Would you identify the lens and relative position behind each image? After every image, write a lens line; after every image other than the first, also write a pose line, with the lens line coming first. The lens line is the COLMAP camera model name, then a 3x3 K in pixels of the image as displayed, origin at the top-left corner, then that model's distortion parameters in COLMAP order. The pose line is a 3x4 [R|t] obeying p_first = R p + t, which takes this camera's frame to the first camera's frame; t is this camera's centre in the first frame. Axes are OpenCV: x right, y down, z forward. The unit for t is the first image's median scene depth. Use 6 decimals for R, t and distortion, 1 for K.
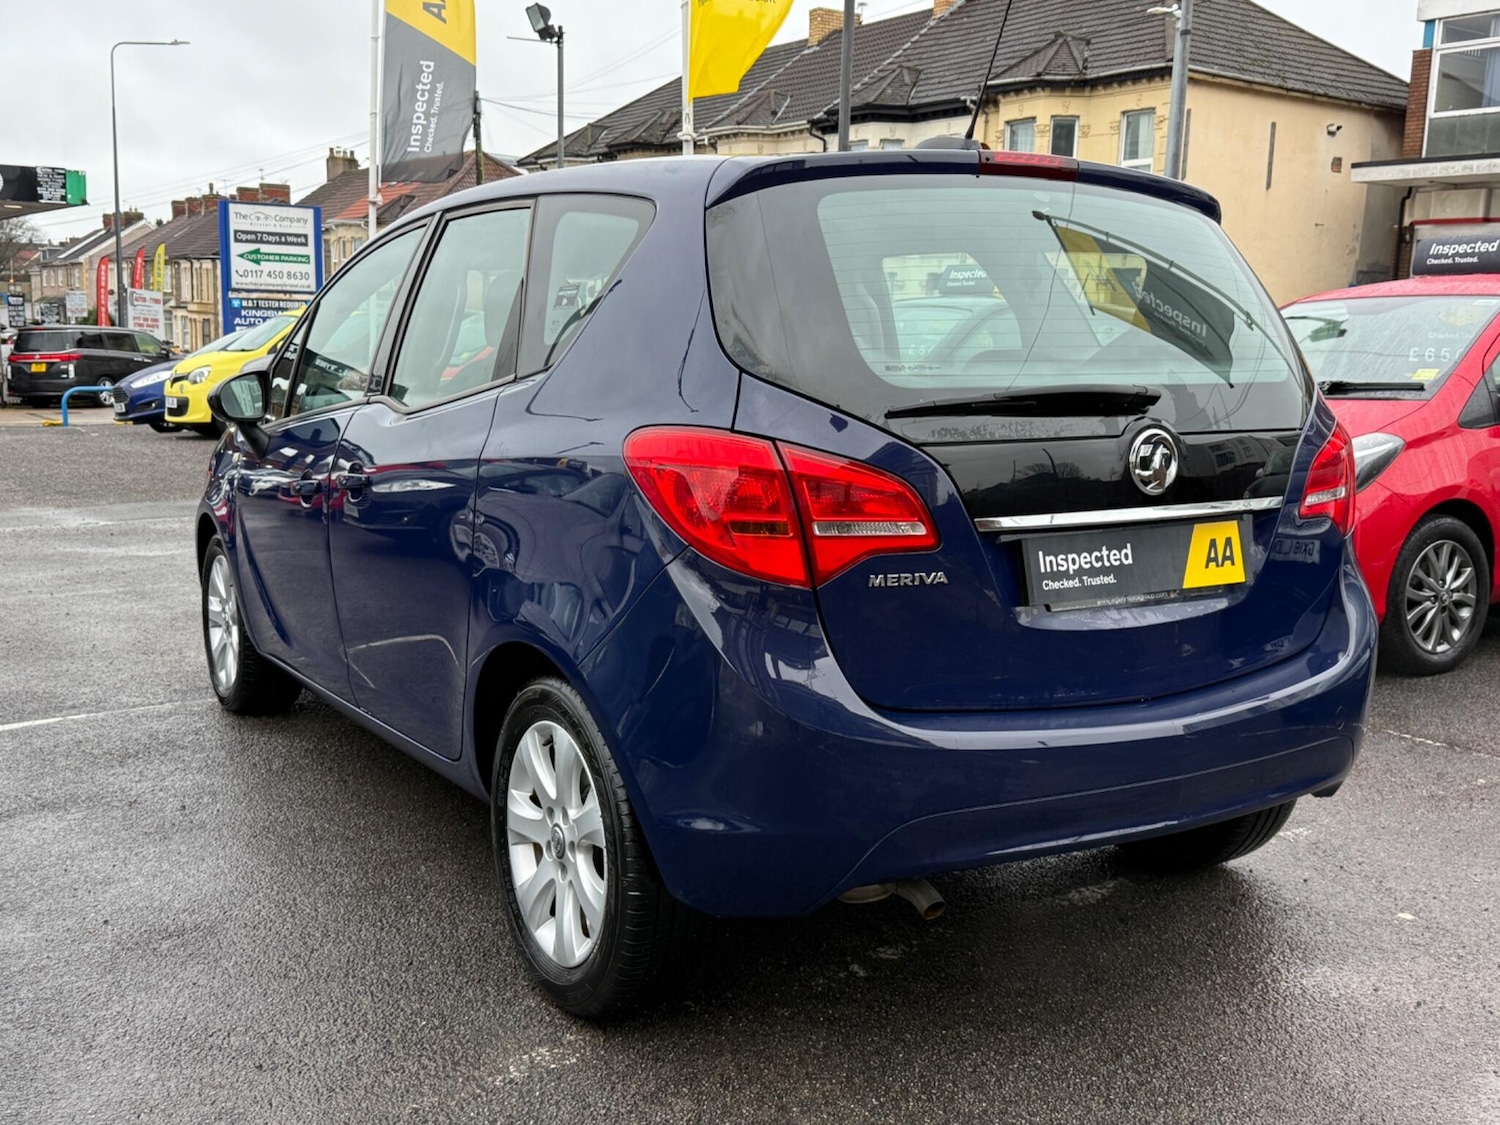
lens RADIAL K [[1538.5, 0, 741.6], [0, 1538.5, 559.5], [0, 0, 1]] dist [0.142892, -0.240530]
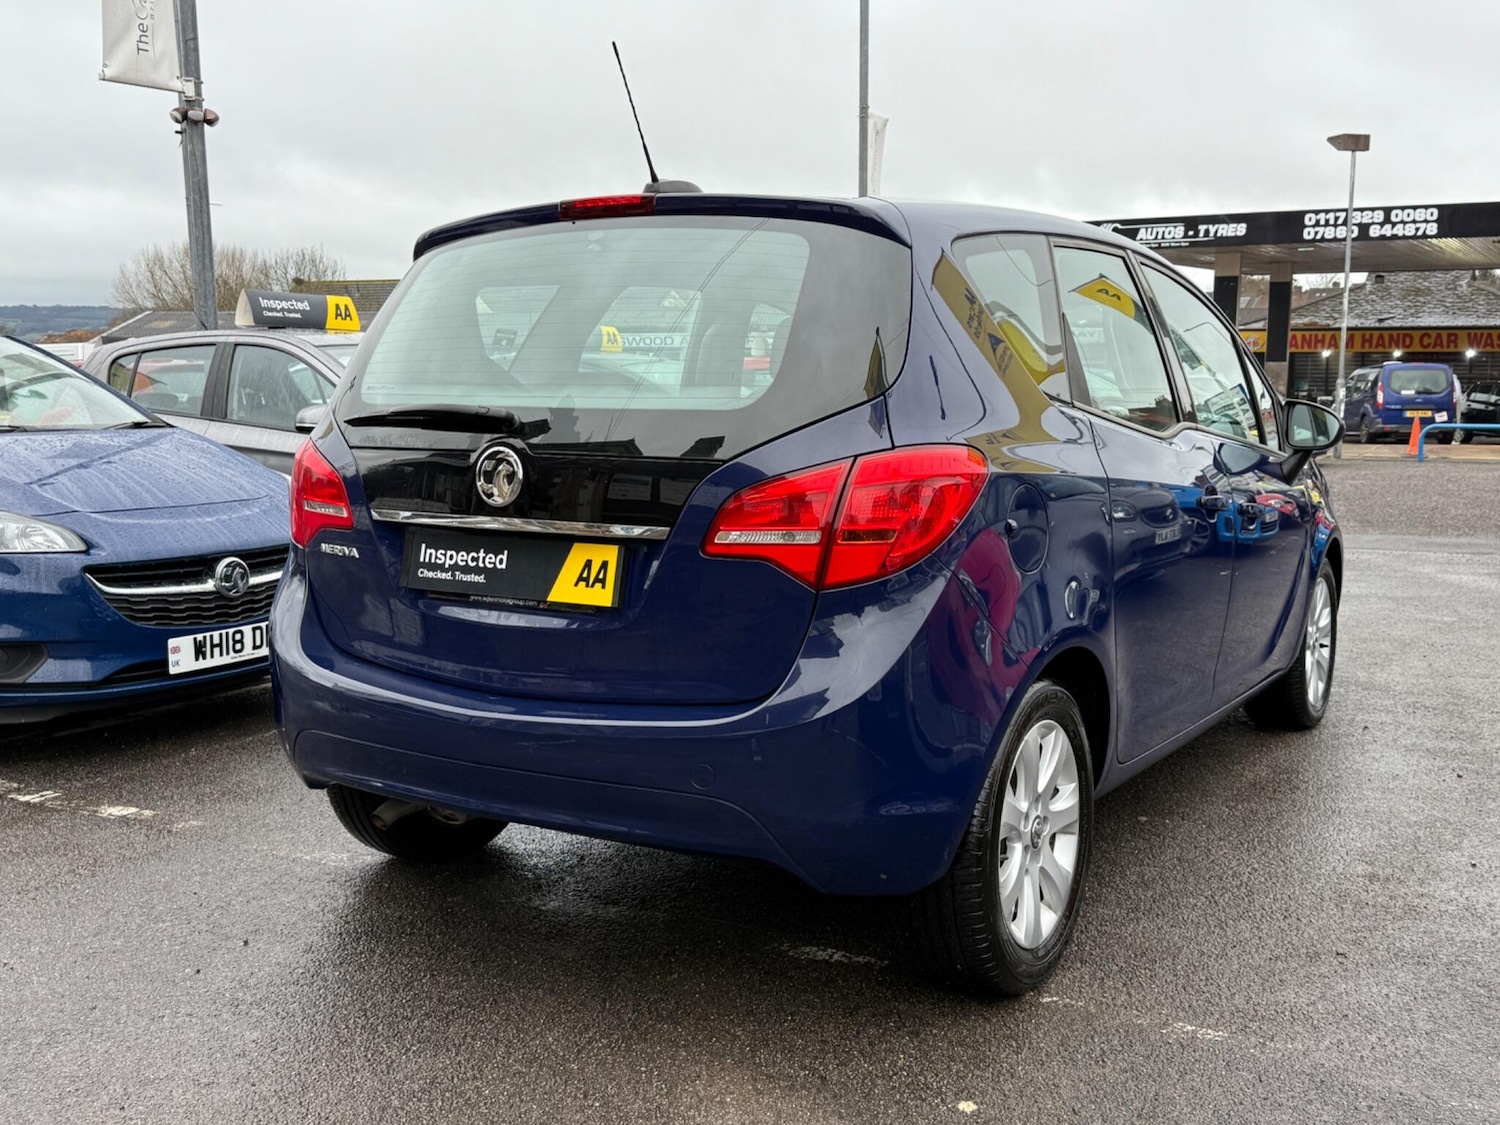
lens RADIAL K [[1538.5, 0, 741.6], [0, 1538.5, 559.5], [0, 0, 1]] dist [0.142892, -0.240530]
pose [[0.439502, 0.099188, -0.892749, 1.277432], [-0.126321, 0.990832, 0.047897, -0.076043], [0.889315, 0.091722, 0.448002, 0.645933]]
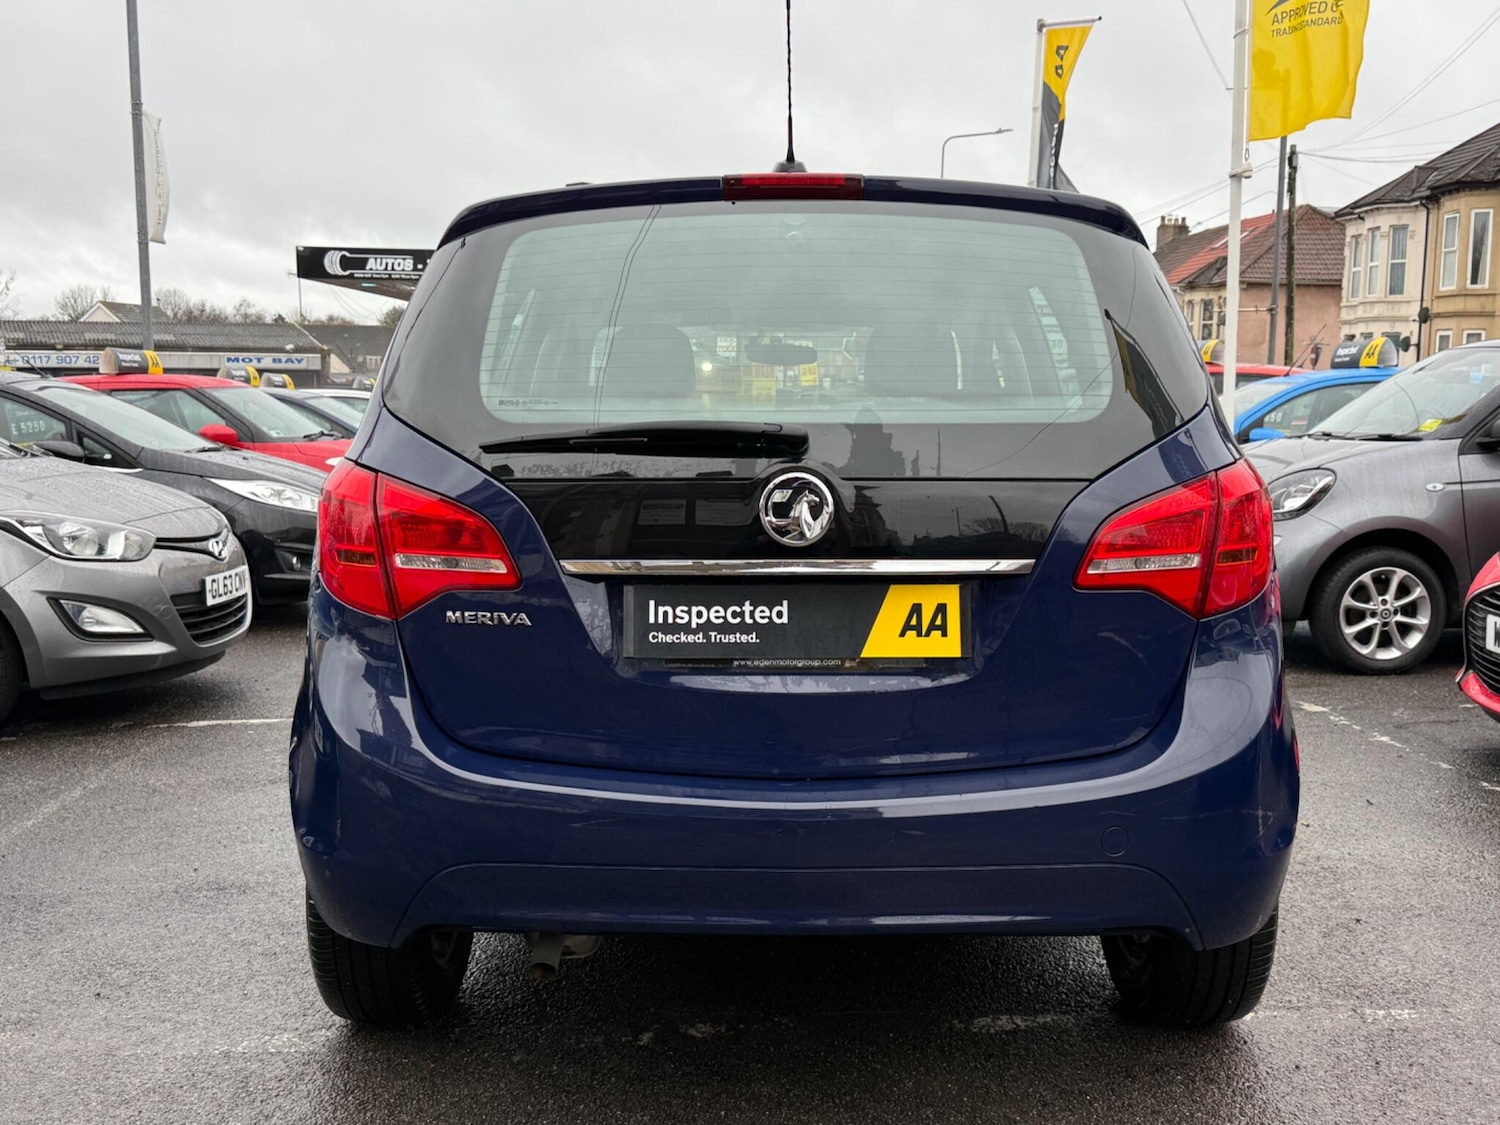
lens RADIAL K [[1538.5, 0, 741.6], [0, 1538.5, 559.5], [0, 0, 1]] dist [0.142892, -0.240530]
pose [[0.848013, 0.047018, -0.527885, 0.681751], [-0.069566, 0.997314, -0.022924, -0.011530], [0.525389, 0.056162, 0.849006, 0.228669]]
